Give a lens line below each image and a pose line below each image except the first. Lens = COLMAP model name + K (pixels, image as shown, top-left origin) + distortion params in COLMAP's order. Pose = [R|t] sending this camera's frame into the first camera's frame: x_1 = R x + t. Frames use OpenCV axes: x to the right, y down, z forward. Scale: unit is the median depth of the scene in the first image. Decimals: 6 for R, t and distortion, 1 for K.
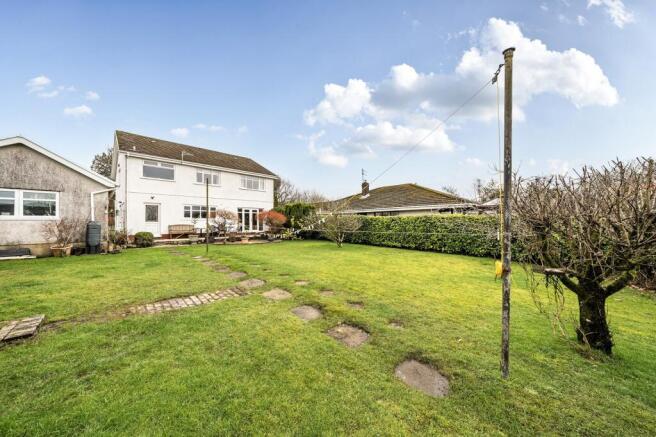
lens RADIAL K [[224.5, 0, 327.7], [0, 224.5, 216.8], [0, 0, 1]] dist [0.000004, -0.000012]
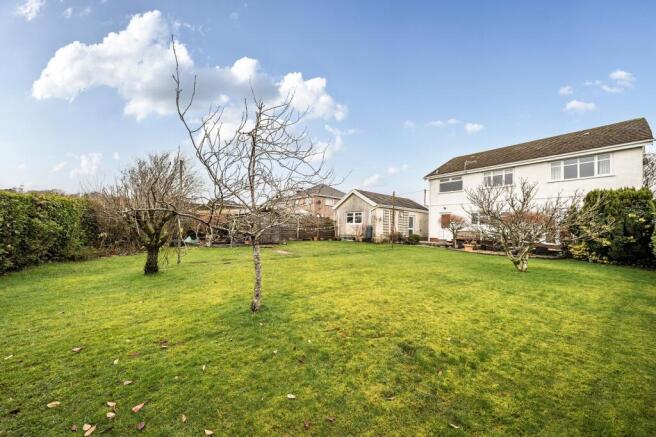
lens RADIAL K [[224.5, 0, 327.7], [0, 224.5, 216.8], [0, 0, 1]] dist [0.000004, -0.000012]
pose [[-0.144648, -0.040203, -0.988666, 0.745150], [0.002376, 0.999157, -0.040977, 0.017588], [0.989480, -0.008277, -0.144431, 0.764218]]
